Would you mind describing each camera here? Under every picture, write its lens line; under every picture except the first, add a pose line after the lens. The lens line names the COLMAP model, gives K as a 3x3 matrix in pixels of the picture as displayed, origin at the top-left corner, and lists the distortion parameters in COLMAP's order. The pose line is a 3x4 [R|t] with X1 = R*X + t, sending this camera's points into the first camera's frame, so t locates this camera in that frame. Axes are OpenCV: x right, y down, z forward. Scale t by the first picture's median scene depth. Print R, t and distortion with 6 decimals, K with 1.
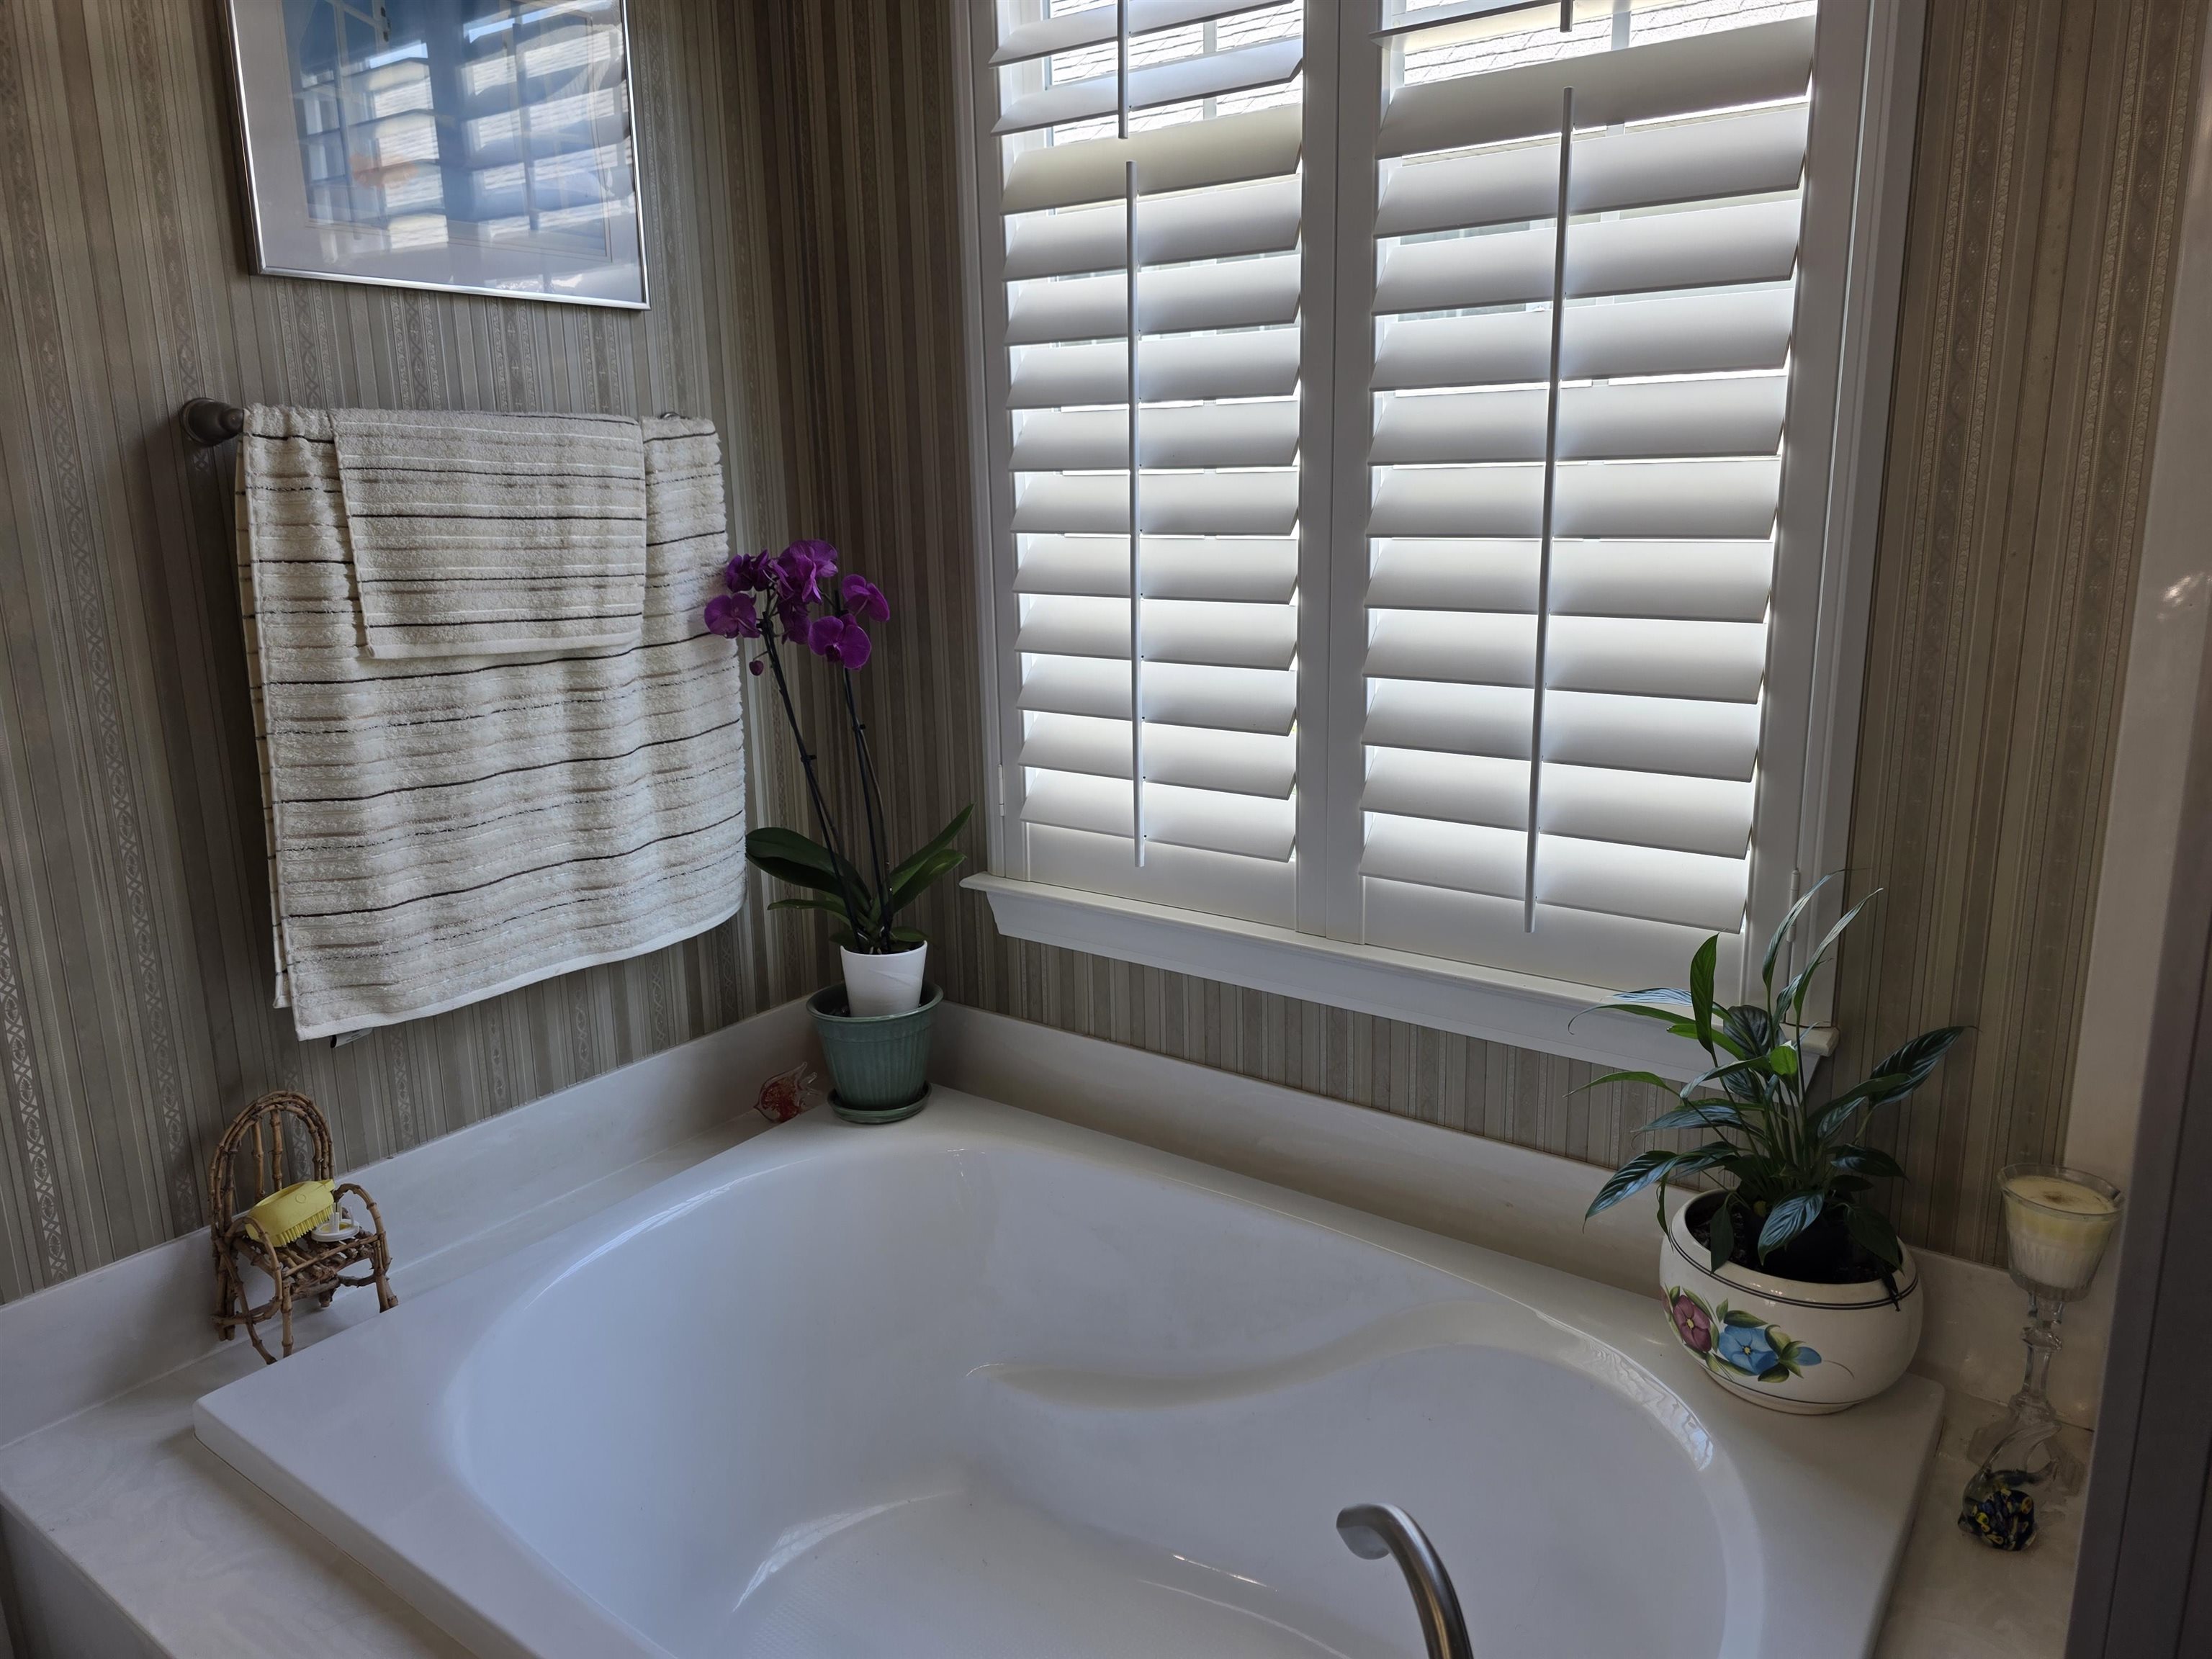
lens RADIAL K [[1483.7, 0, 1130.1], [0, 1483.7, 791.5], [0, 0, 1]] dist [0.030580, -0.034448]
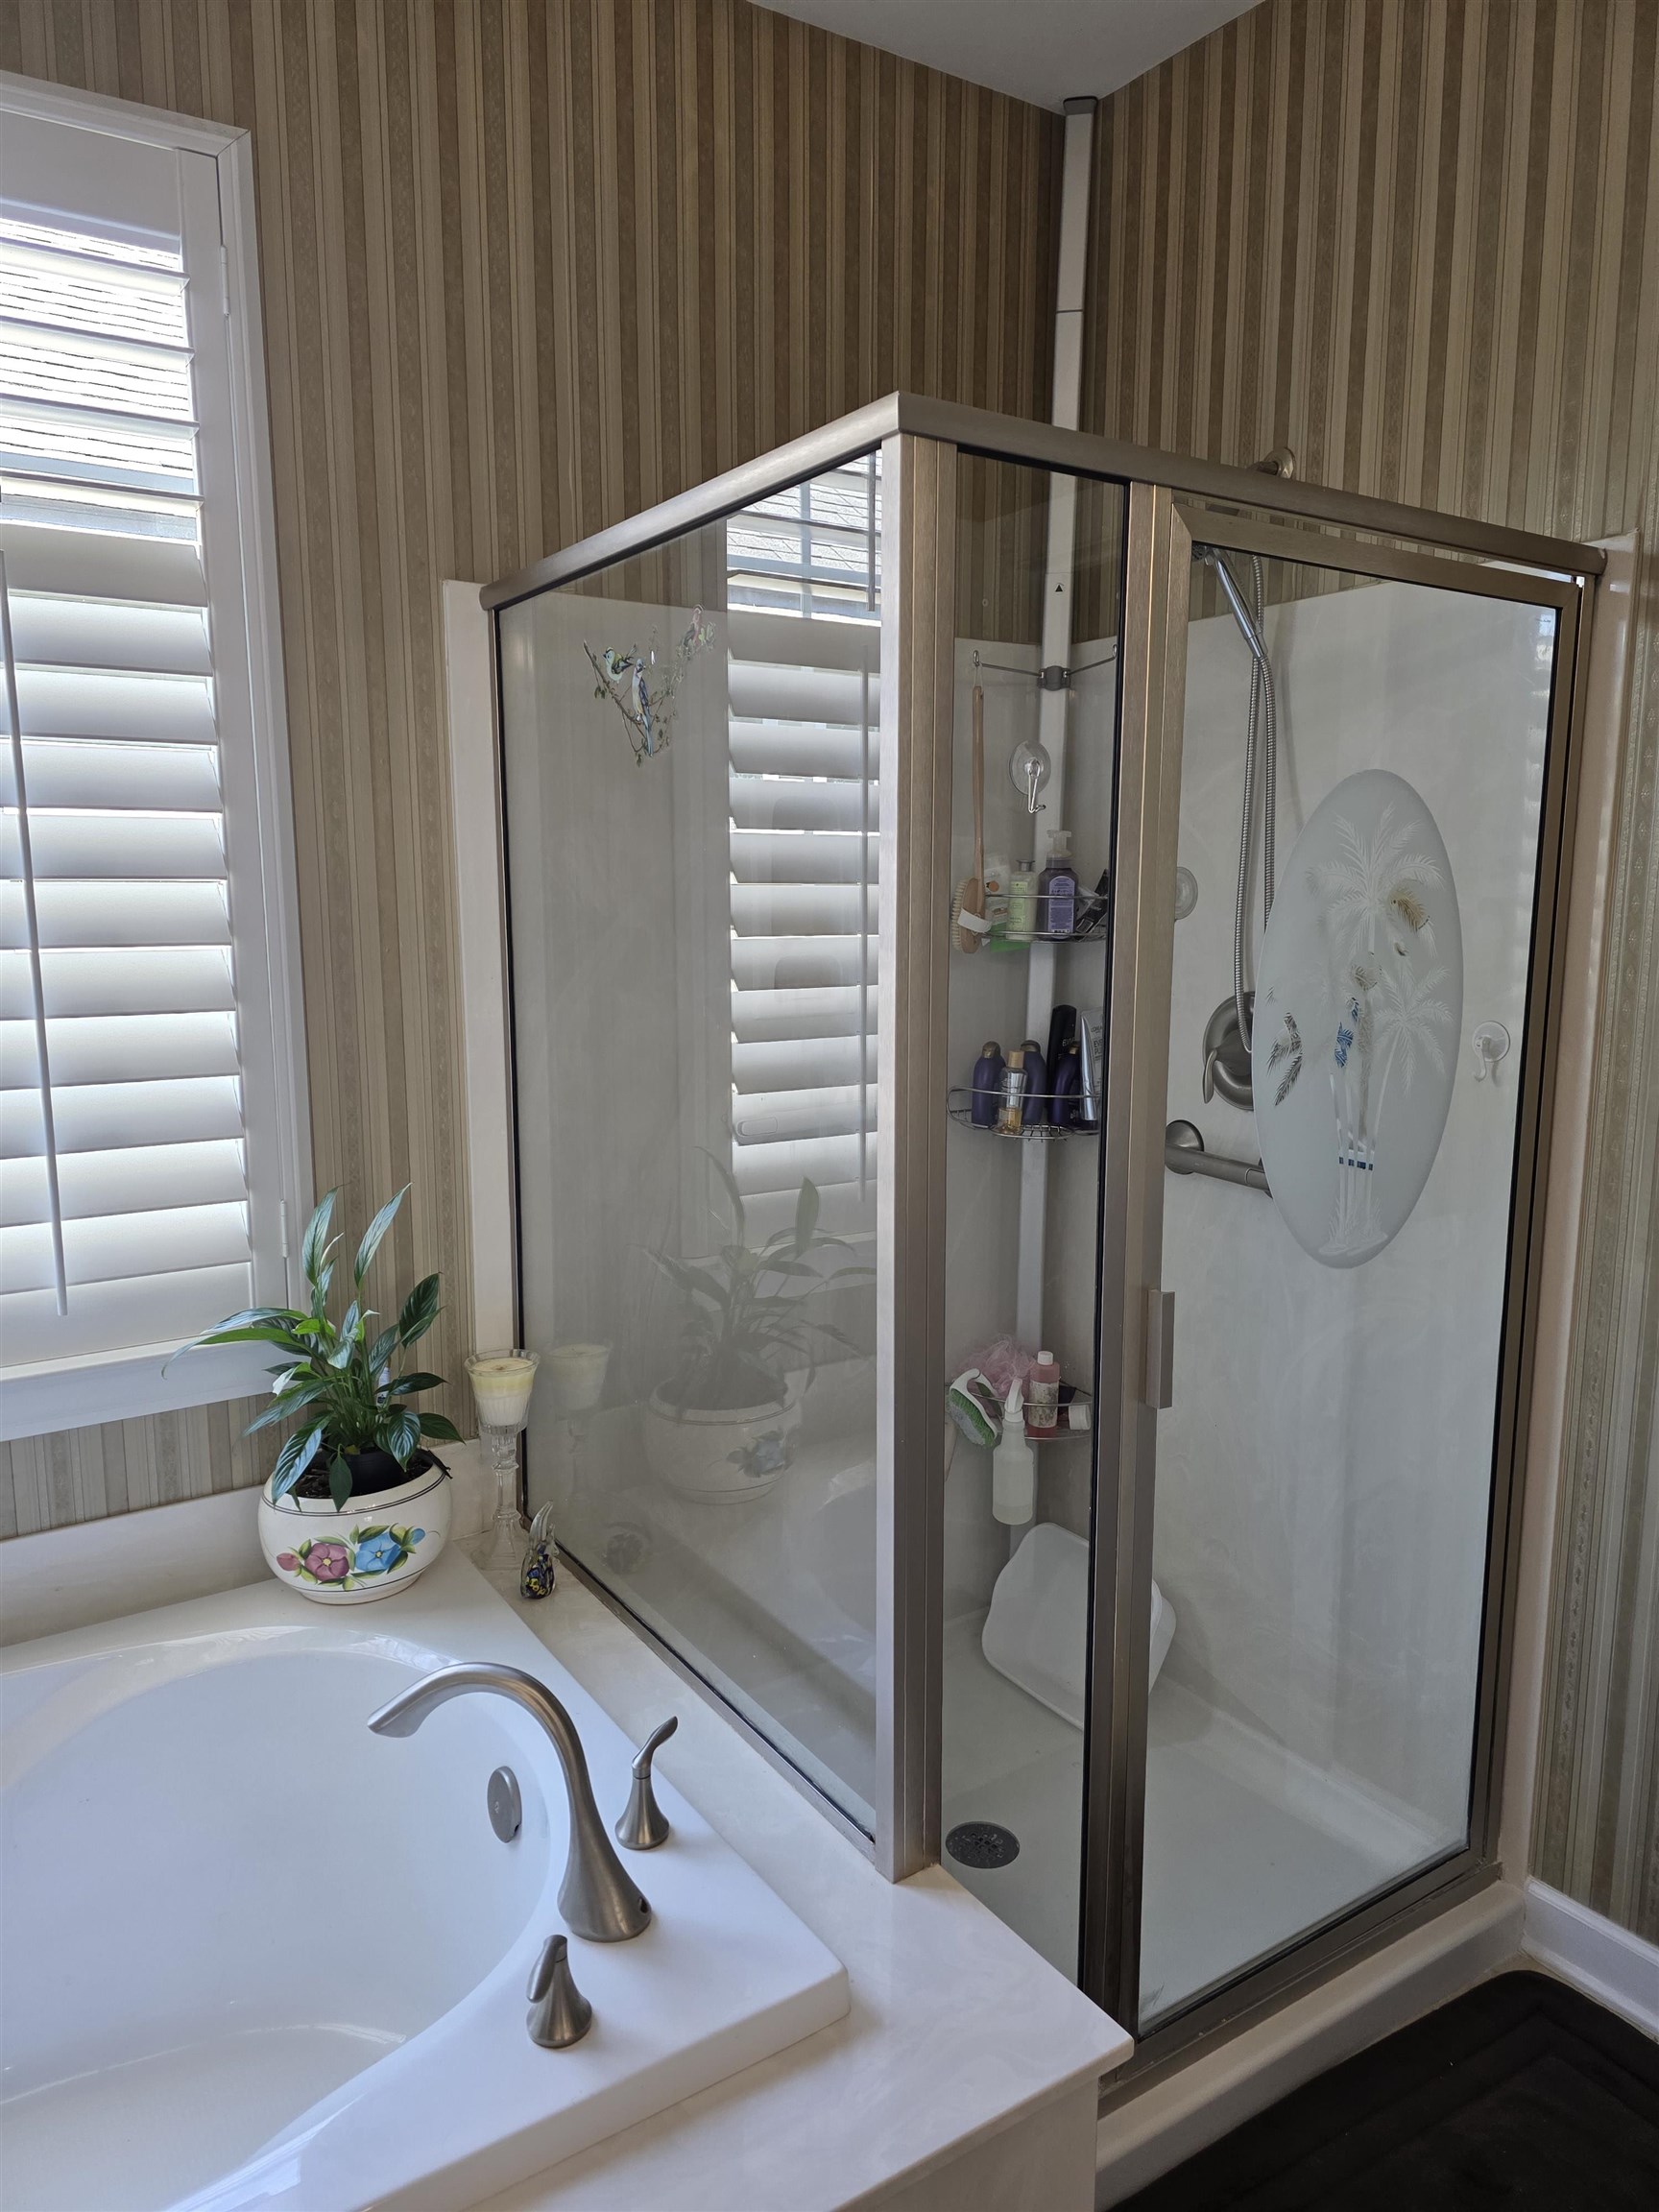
lens RADIAL K [[1483.7, 0, 829.0], [0, 1483.7, 1108.4], [0, 0, 1]] dist [0.030580, -0.034448]
pose [[0.360220, -0.126087, 0.924307, -0.601984], [0.193948, 0.979296, 0.058003, -0.009804], [-0.912483, 0.158373, 0.377216, 0.079217]]
